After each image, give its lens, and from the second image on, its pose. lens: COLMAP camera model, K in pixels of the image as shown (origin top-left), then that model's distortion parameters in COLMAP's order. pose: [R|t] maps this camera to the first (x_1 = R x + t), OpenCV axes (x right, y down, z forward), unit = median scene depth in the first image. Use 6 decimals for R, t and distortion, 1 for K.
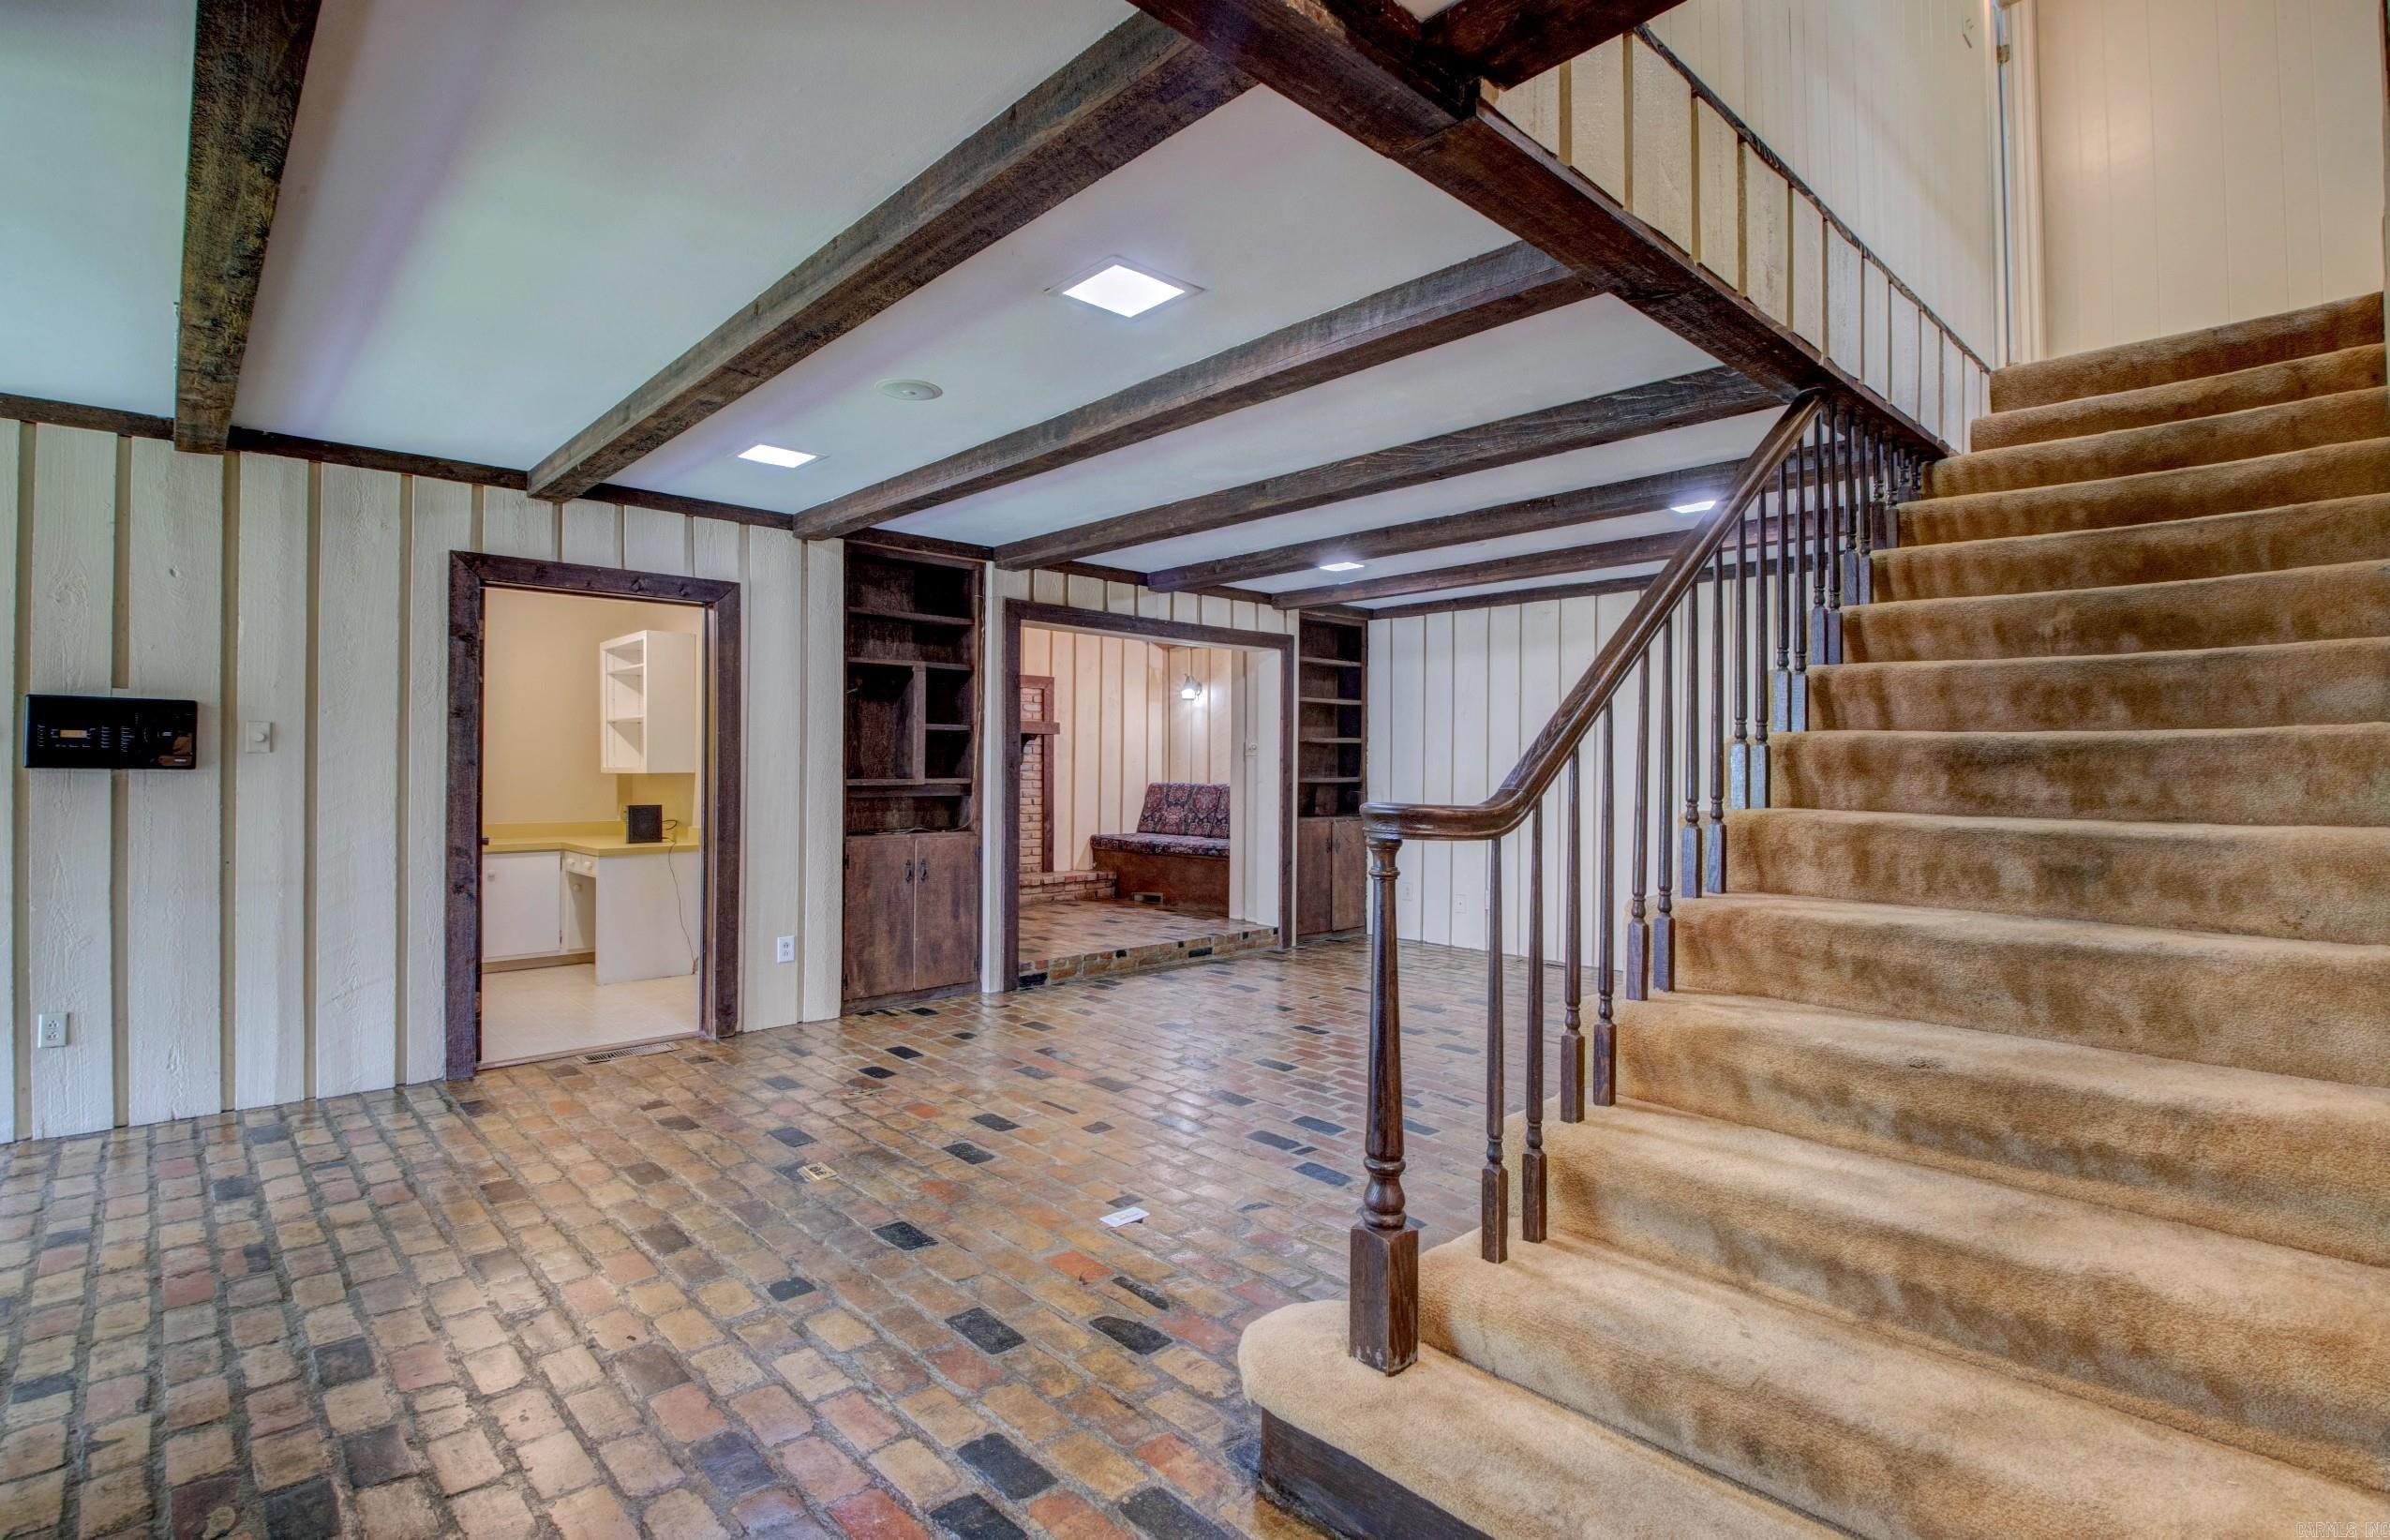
lens RADIAL K [[1111.1, 0, 1183.5], [0, 1111.1, 758.0], [0, 0, 1]] dist [-0.010586, -0.008499]
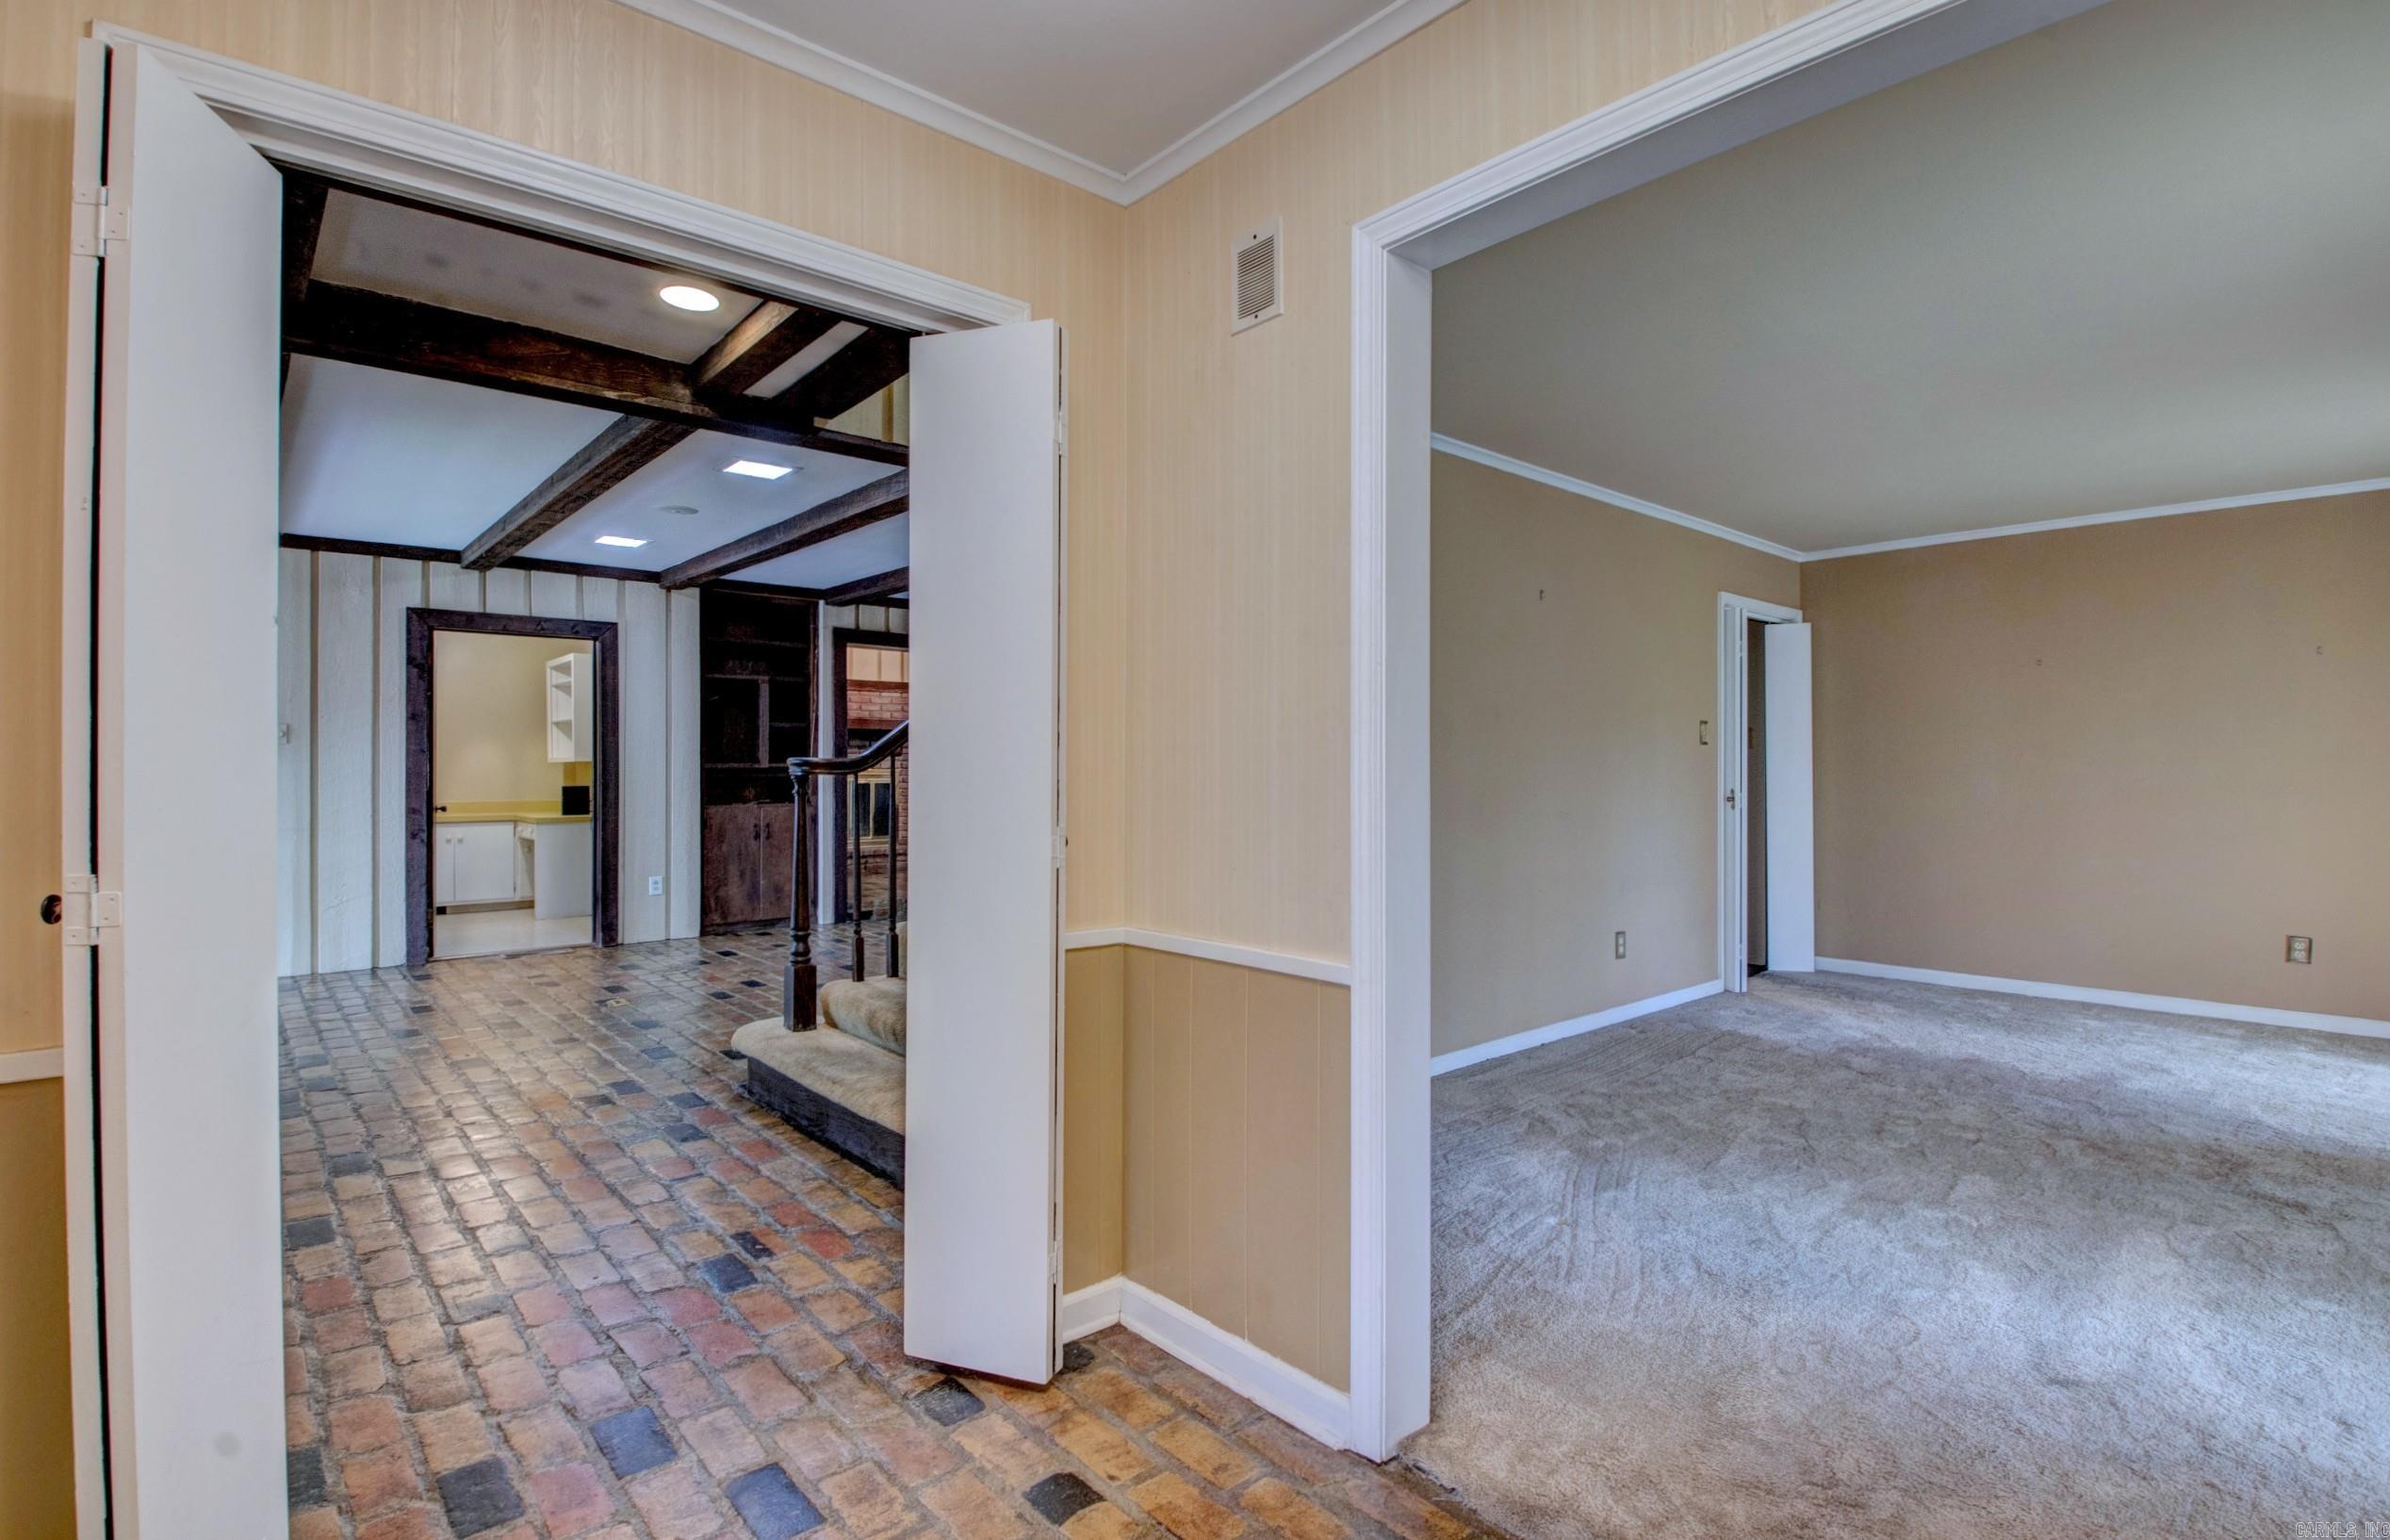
lens RADIAL K [[1111.1, 0, 1183.5], [0, 1111.1, 758.0], [0, 0, 1]] dist [-0.010586, -0.008499]
pose [[0.999626, -0.007765, -0.026222, 0.379601], [0.007779, 0.999970, 0.000450, 0.019548], [0.026218, -0.000653, 0.999656, -0.412671]]
